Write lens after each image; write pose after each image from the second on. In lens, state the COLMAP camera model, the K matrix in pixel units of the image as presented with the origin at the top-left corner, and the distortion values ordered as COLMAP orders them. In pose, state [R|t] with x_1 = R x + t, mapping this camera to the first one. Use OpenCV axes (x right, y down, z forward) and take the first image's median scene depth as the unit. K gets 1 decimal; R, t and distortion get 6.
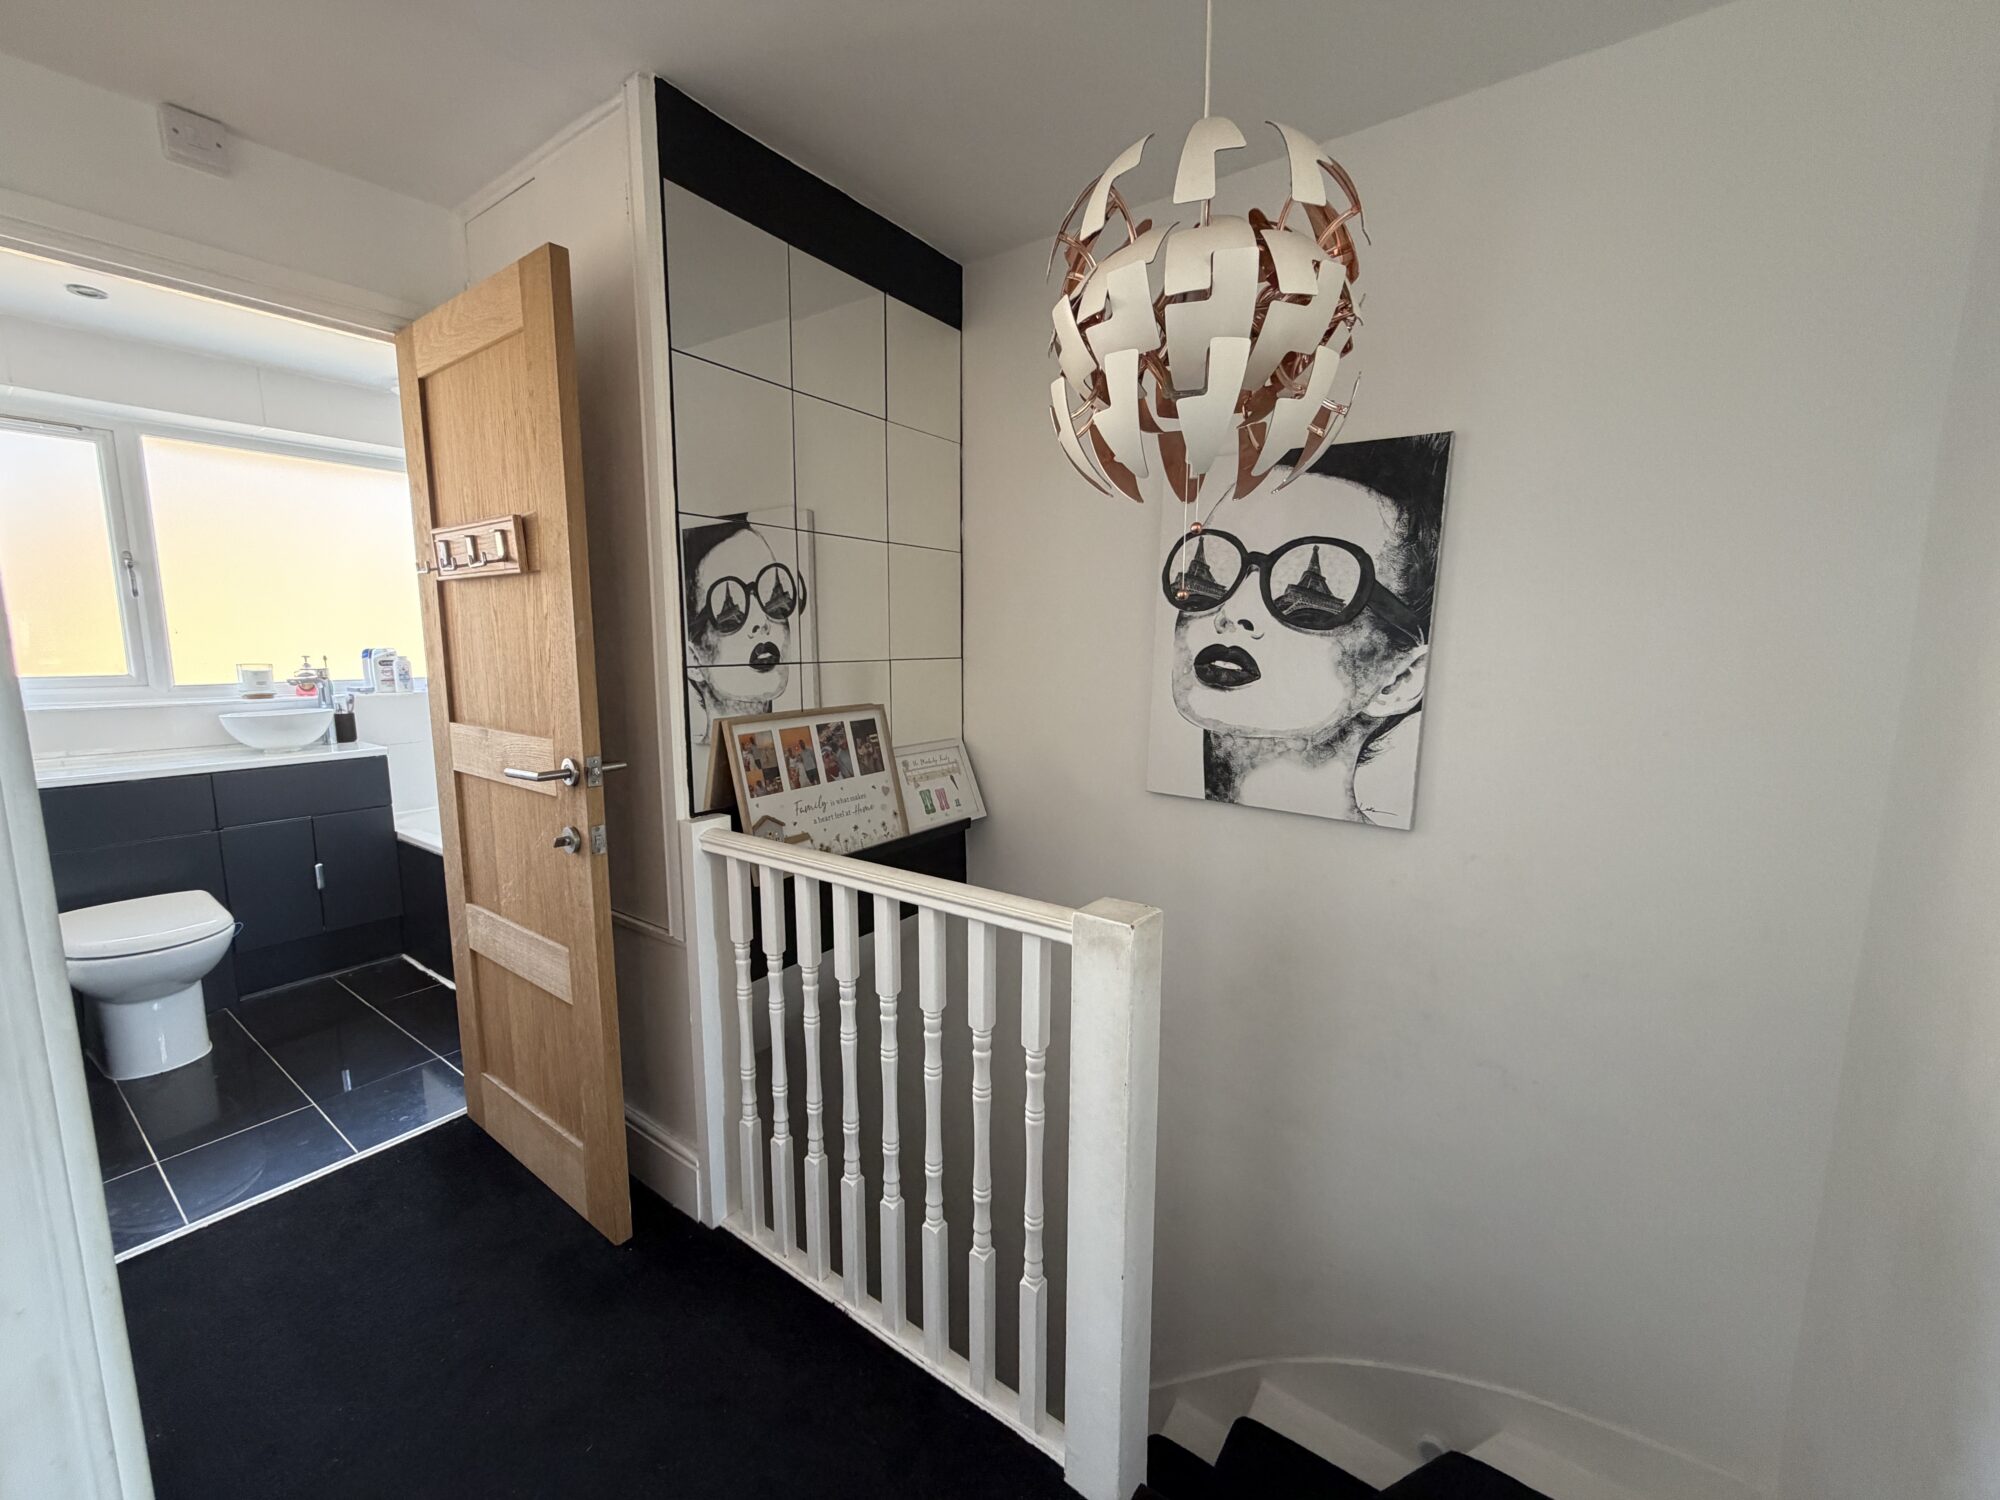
lens RADIAL K [[798.7, 0, 993.6], [0, 798.7, 749.0], [0, 0, 1]] dist [-0.000939, -0.000195]
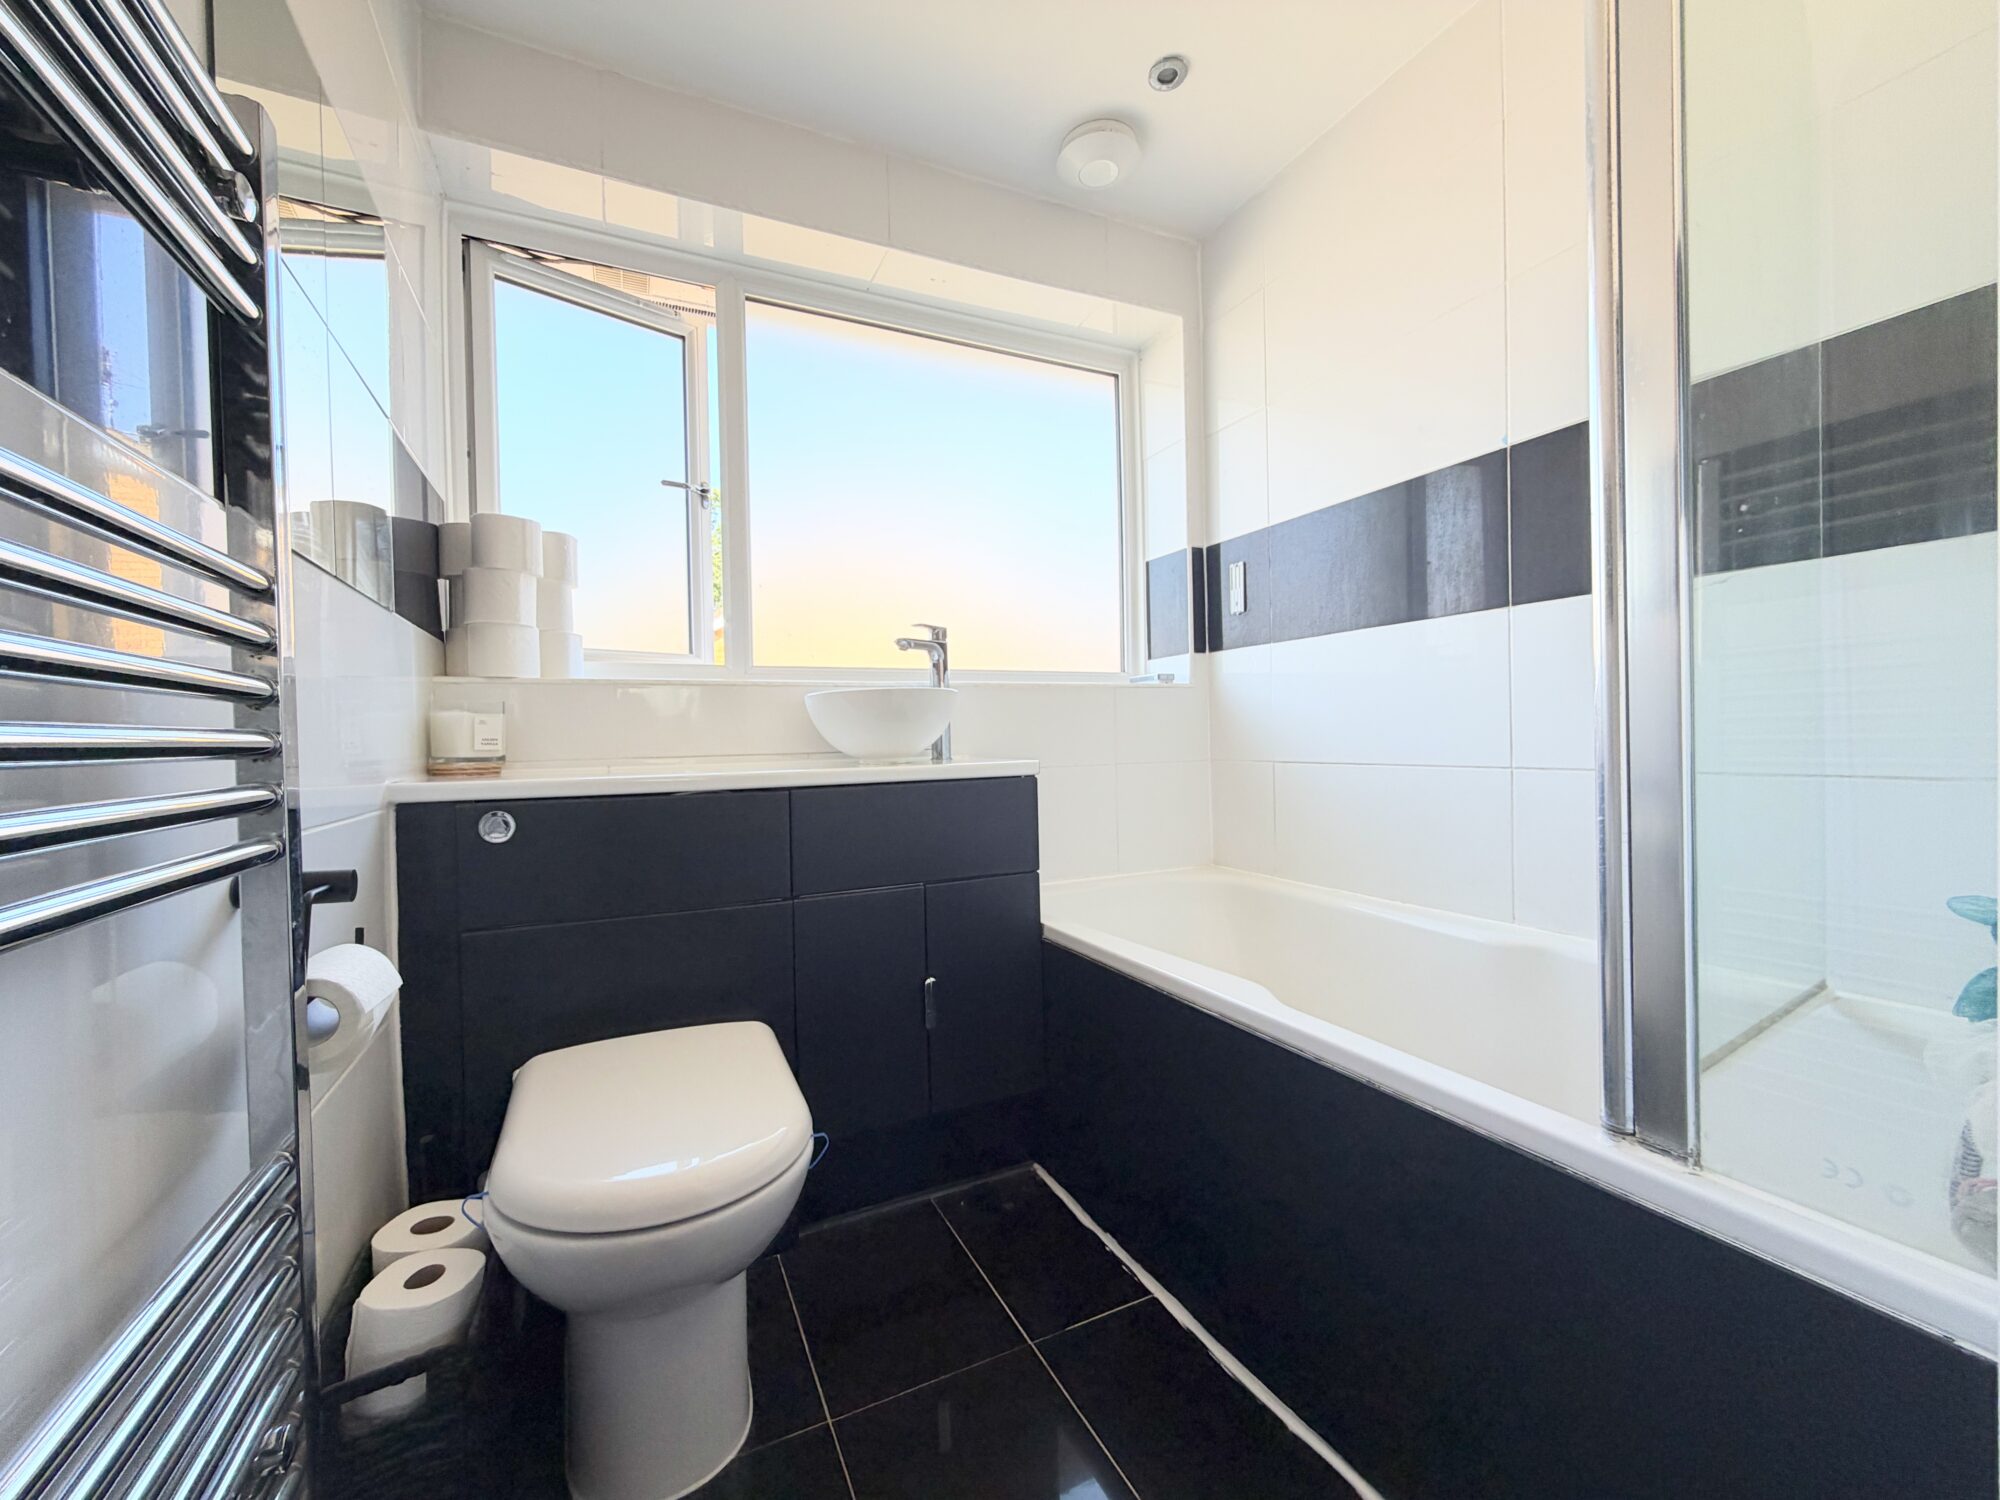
lens RADIAL K [[798.7, 0, 993.6], [0, 798.7, 749.0], [0, 0, 1]] dist [-0.000939, -0.000195]
pose [[0.872223, -0.012411, -0.488952, -0.559698], [-0.046360, 0.993080, -0.107906, 0.052460], [0.486907, 0.116785, 0.865611, 0.560499]]
